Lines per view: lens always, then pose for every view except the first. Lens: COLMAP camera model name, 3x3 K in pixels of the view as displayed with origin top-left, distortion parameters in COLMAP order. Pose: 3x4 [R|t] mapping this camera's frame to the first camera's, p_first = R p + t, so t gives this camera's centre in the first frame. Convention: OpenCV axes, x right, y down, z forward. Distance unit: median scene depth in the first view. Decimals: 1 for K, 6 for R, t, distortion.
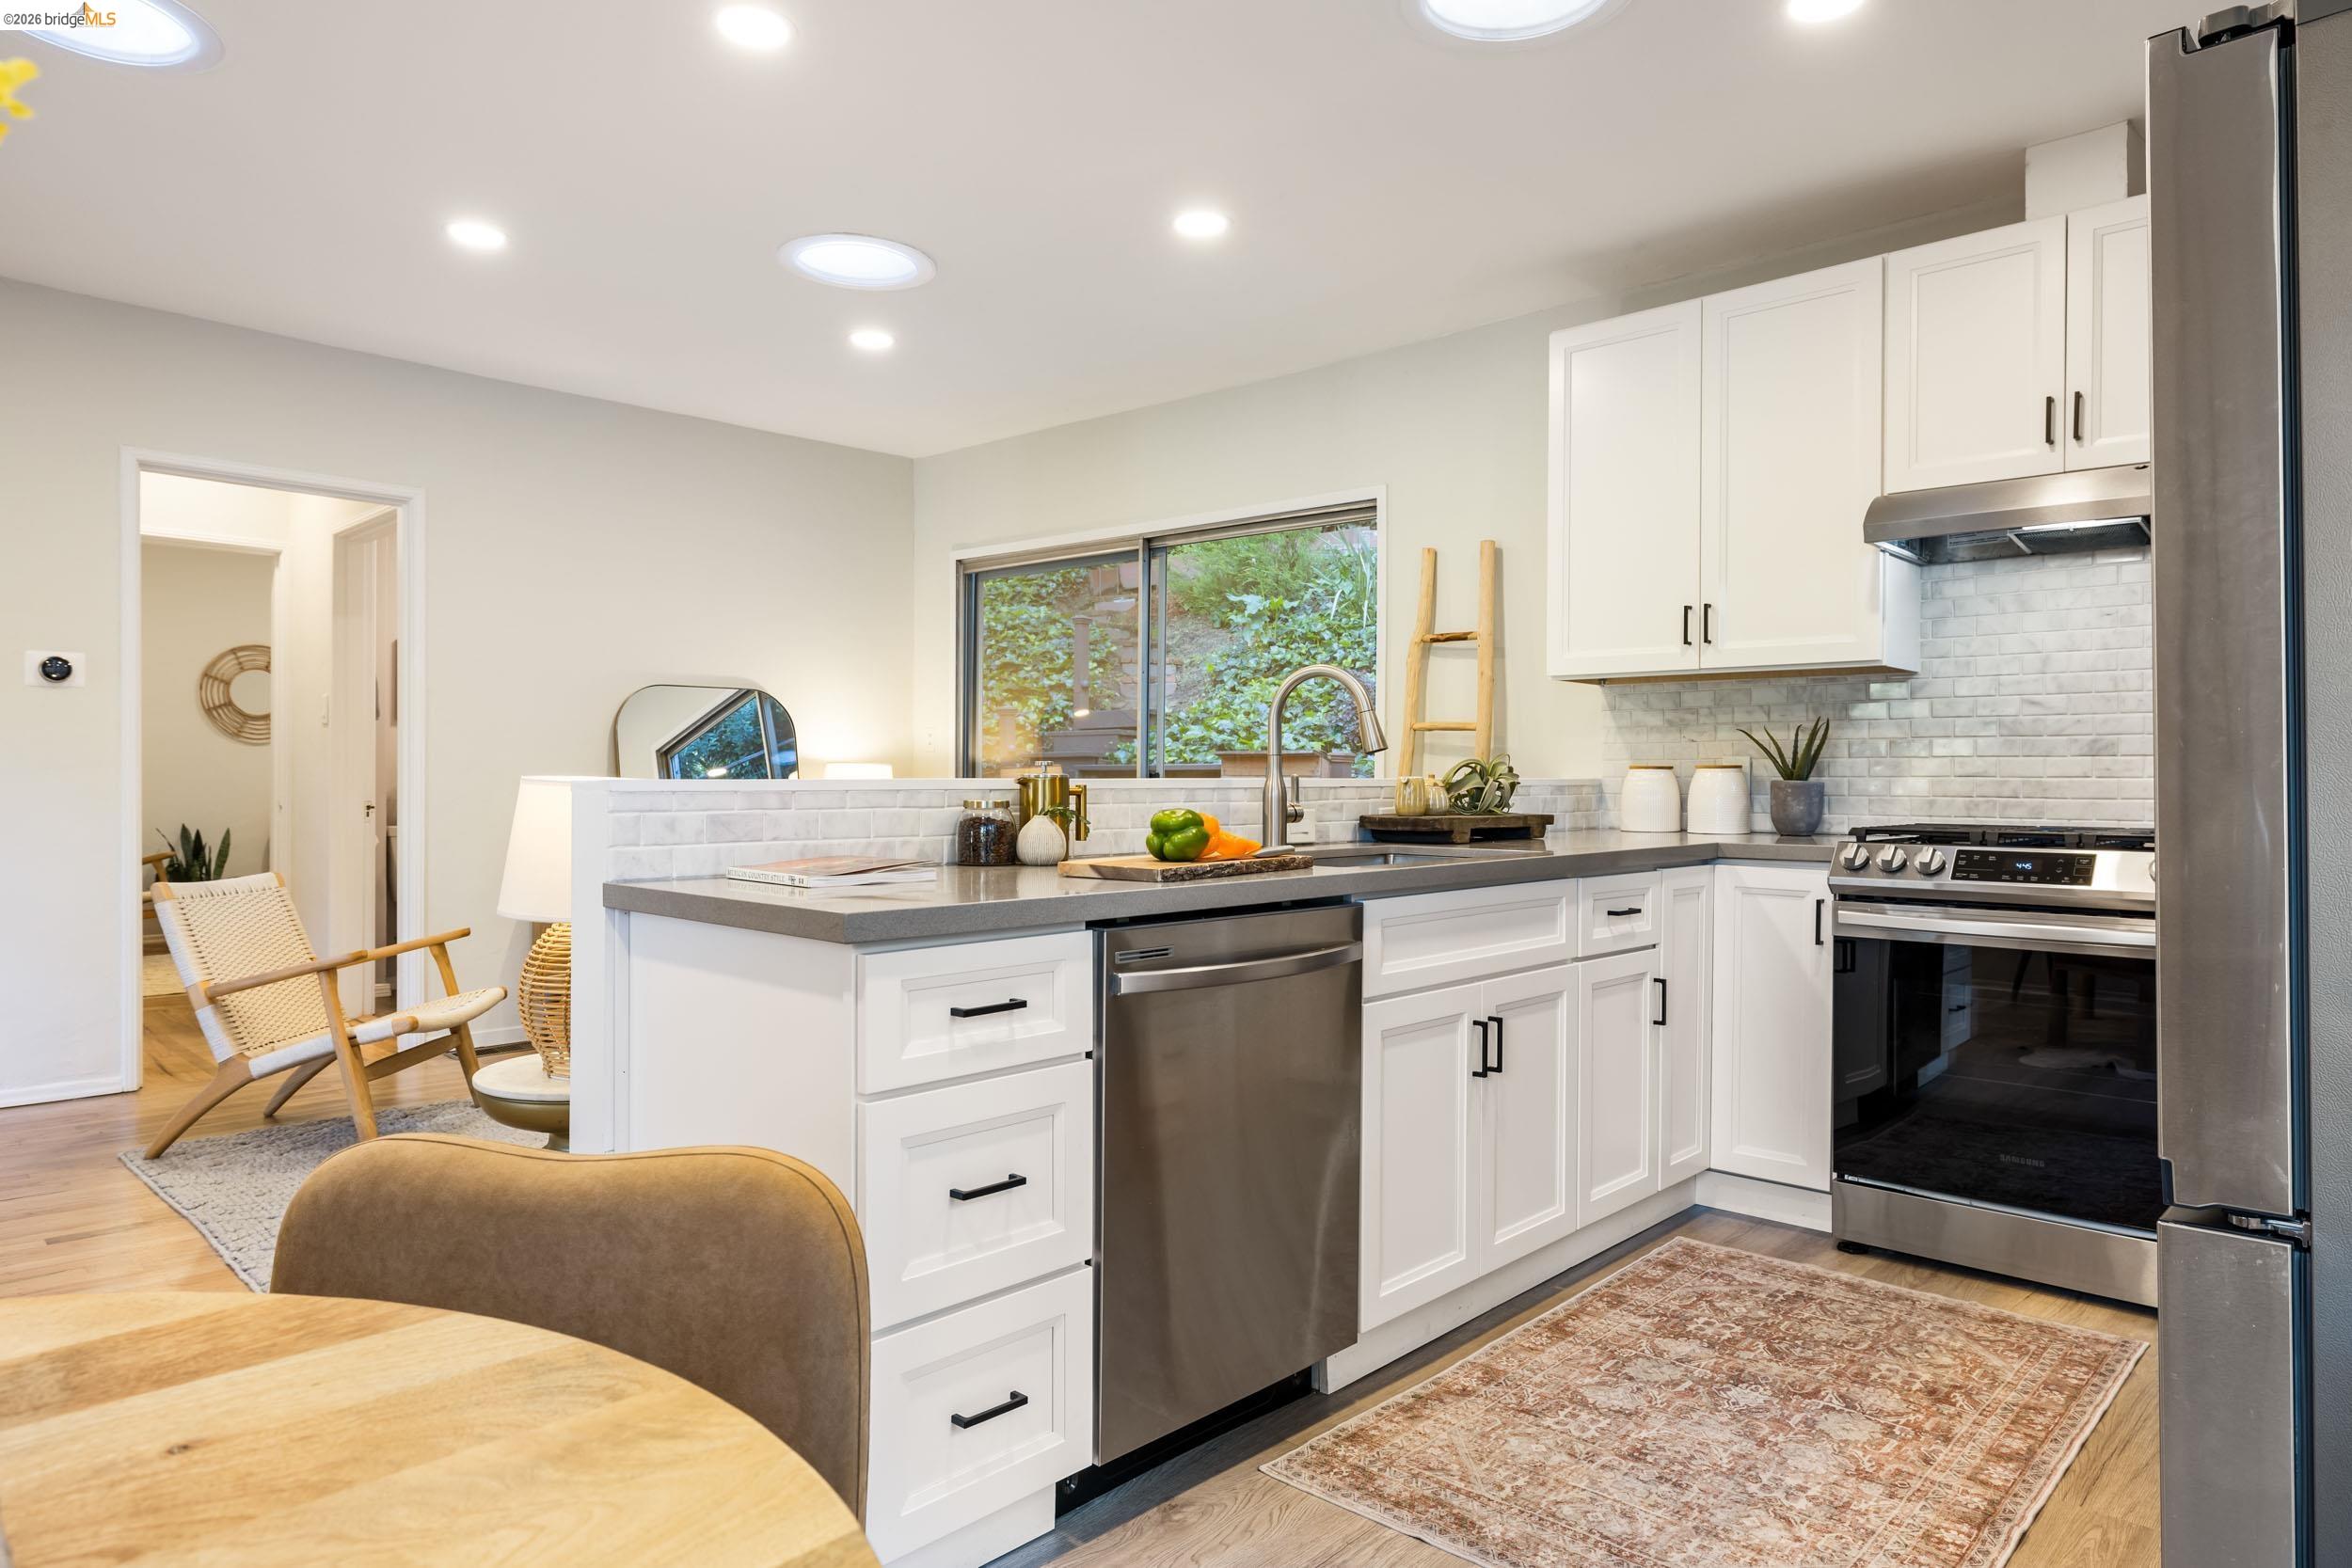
lens RADIAL K [[1402.2, 0, 1176.0], [0, 1402.2, 784.0], [0, 0, 1]] dist [-0.002649, 0.000097]
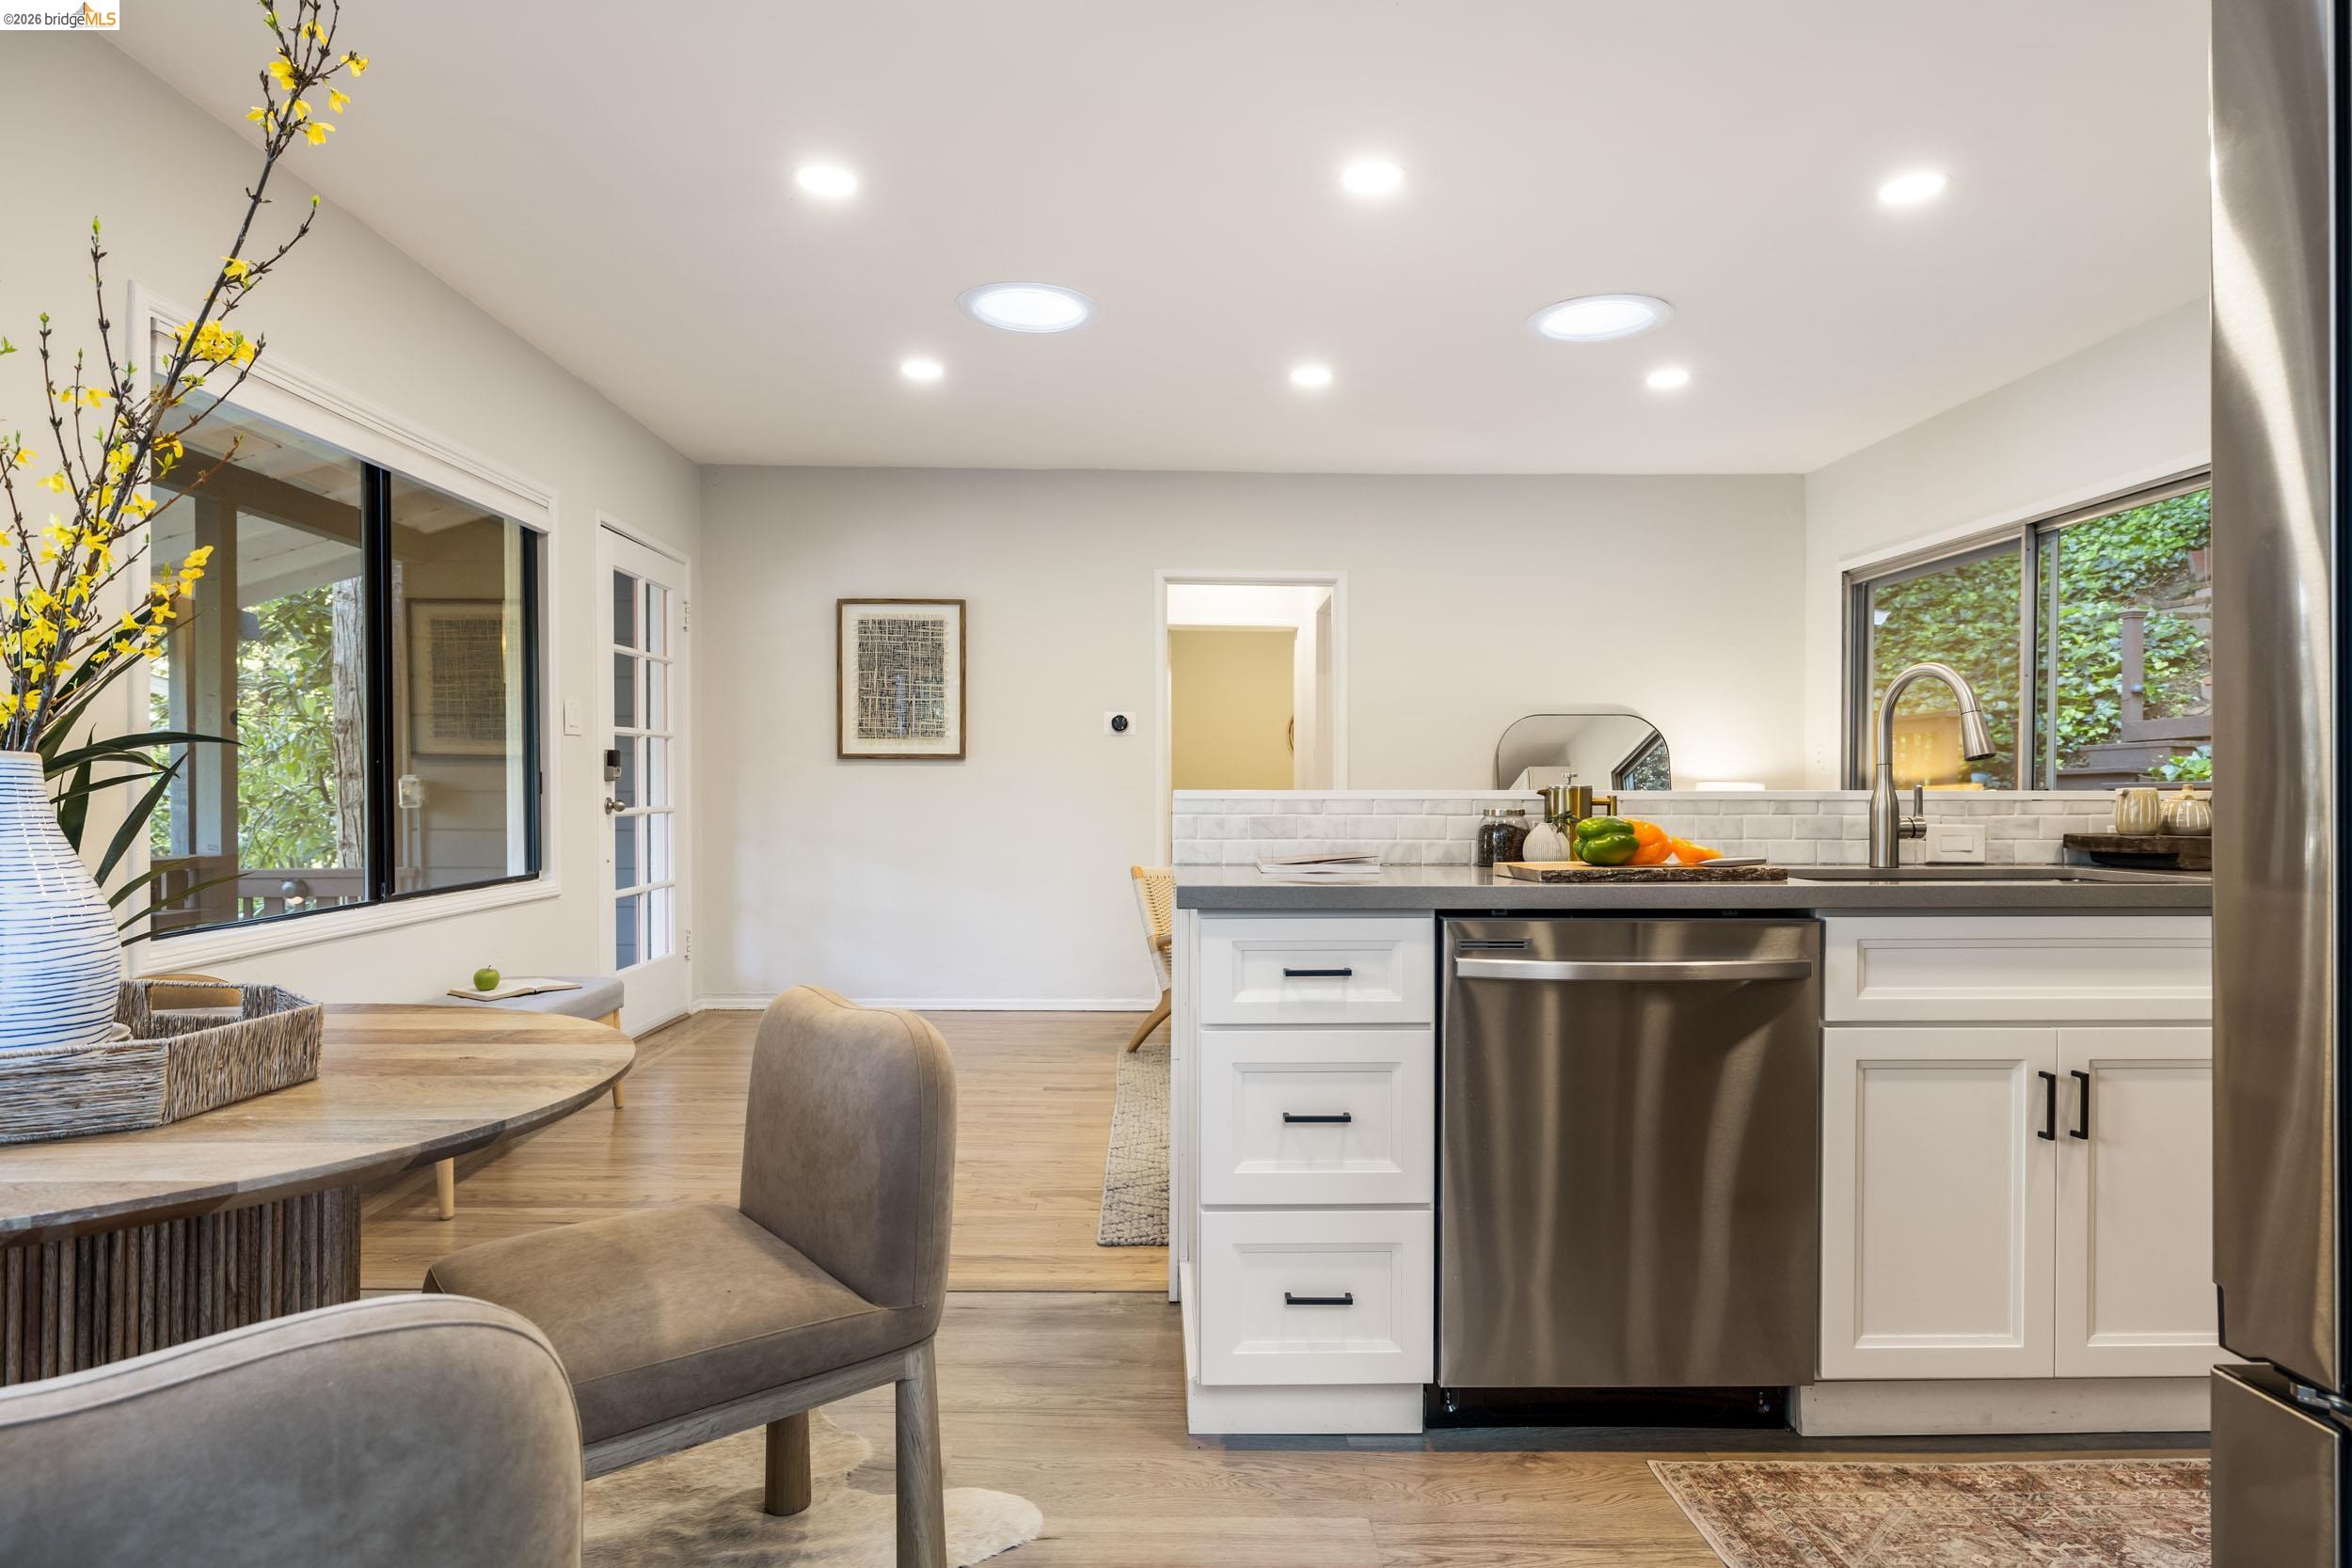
lens RADIAL K [[1329.0, 0, 1174.8], [0, 1329.0, 805.3], [0, 0, 1]] dist [-0.000989, 0.000617]
pose [[0.706900, 0.002524, -0.707309, 0.333398], [-0.003651, 0.999993, -0.000080, 0.007508], [0.707304, 0.002639, 0.706905, 0.047031]]
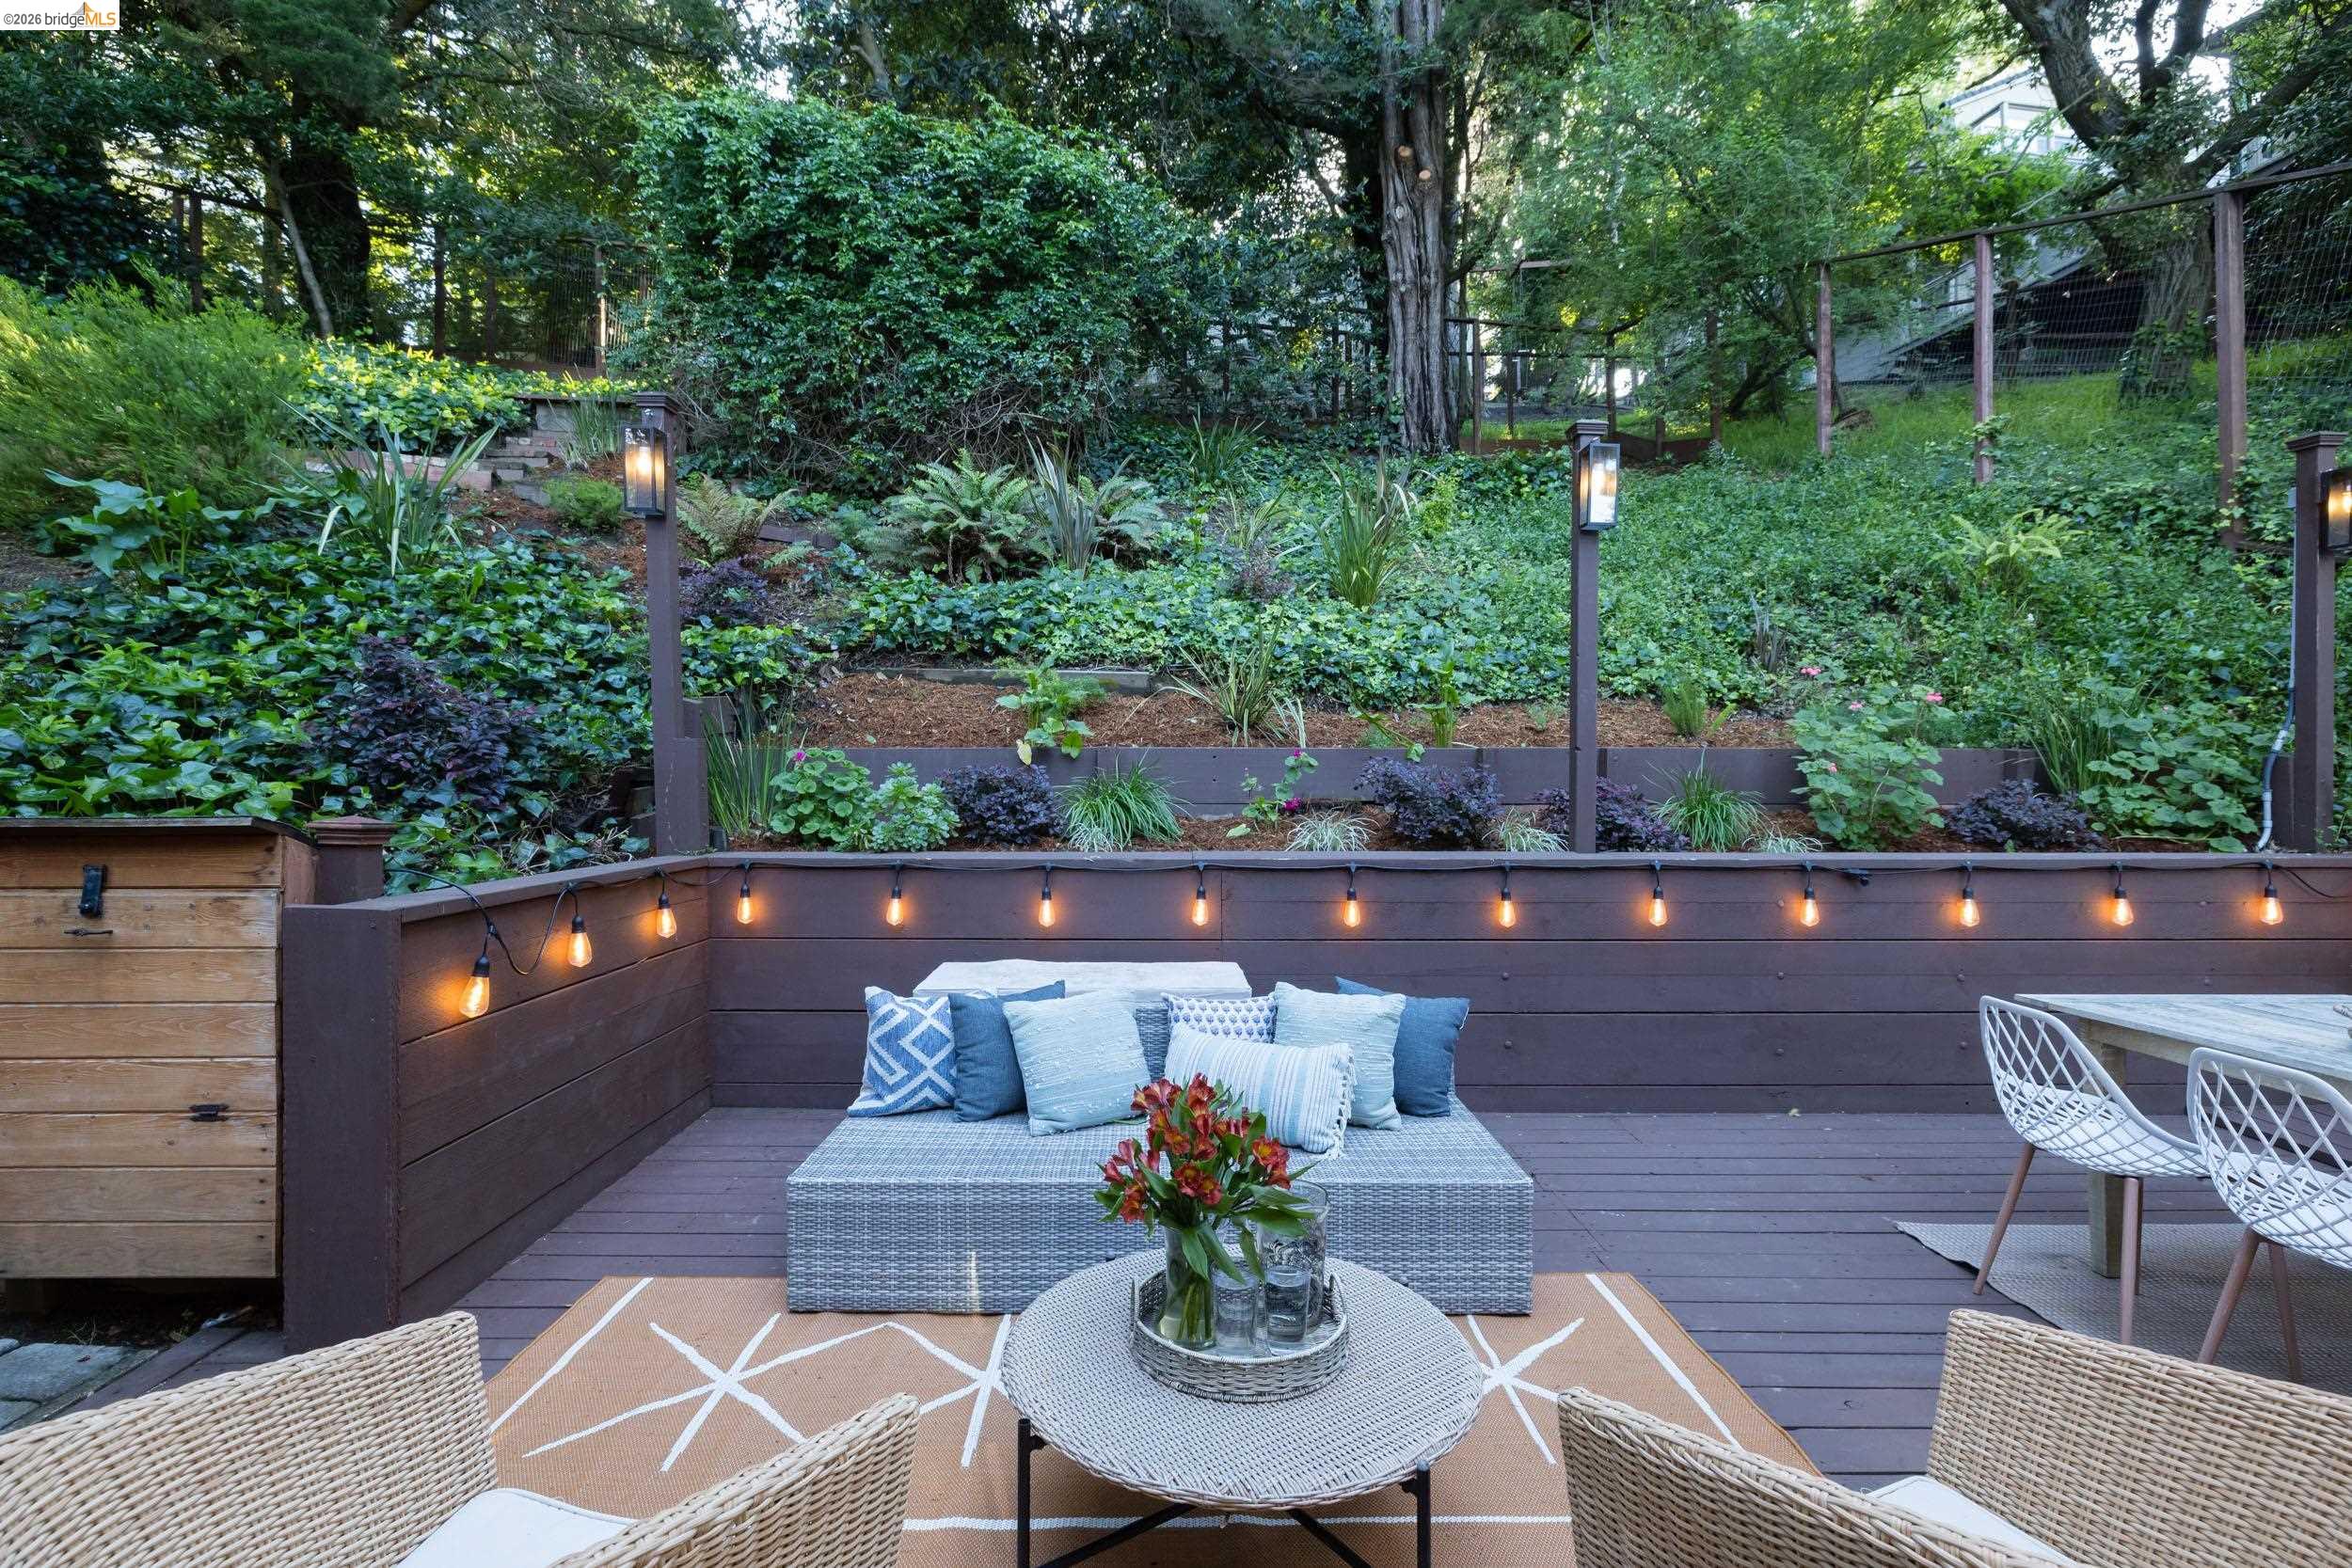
lens RADIAL K [[1049.2, 0, 1183.1], [0, 1049.2, 798.1], [0, 0, 1]] dist [-0.011041, 0.000945]
pose [[0.697547, -0.011765, 0.716442, 0.199859], [0.007802, 0.999931, 0.008824, -0.081437], [-0.716496, -0.000566, 0.697591, 1.766422]]
